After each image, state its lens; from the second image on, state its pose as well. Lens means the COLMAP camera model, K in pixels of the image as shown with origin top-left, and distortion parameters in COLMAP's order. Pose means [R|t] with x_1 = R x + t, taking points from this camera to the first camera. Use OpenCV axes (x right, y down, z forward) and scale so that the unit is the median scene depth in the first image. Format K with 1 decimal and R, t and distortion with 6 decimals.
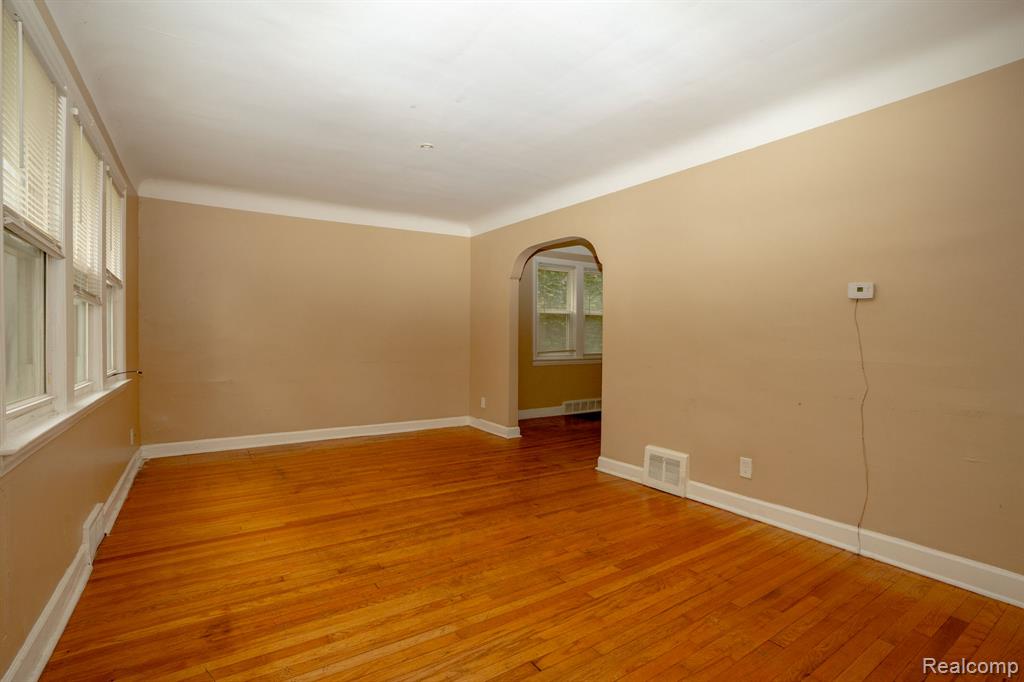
lens RADIAL K [[473.8, 0, 517.1], [0, 473.8, 341.1], [0, 0, 1]] dist [-0.038116, 0.001172]
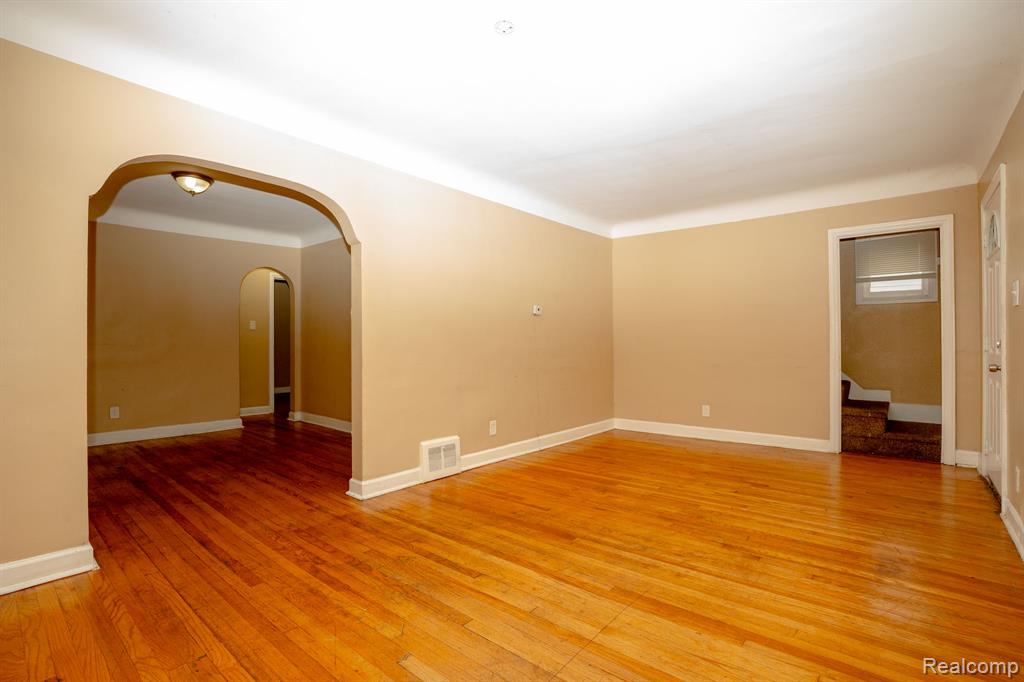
lens RADIAL K [[473.8, 0, 521.8], [0, 473.8, 343.0], [0, 0, 1]] dist [-0.038116, 0.001172]
pose [[-0.276281, -0.001307, 0.961076, -0.879633], [0.004076, 0.999988, 0.002532, 0.013342], [-0.961068, 0.004617, -0.276273, 1.287504]]
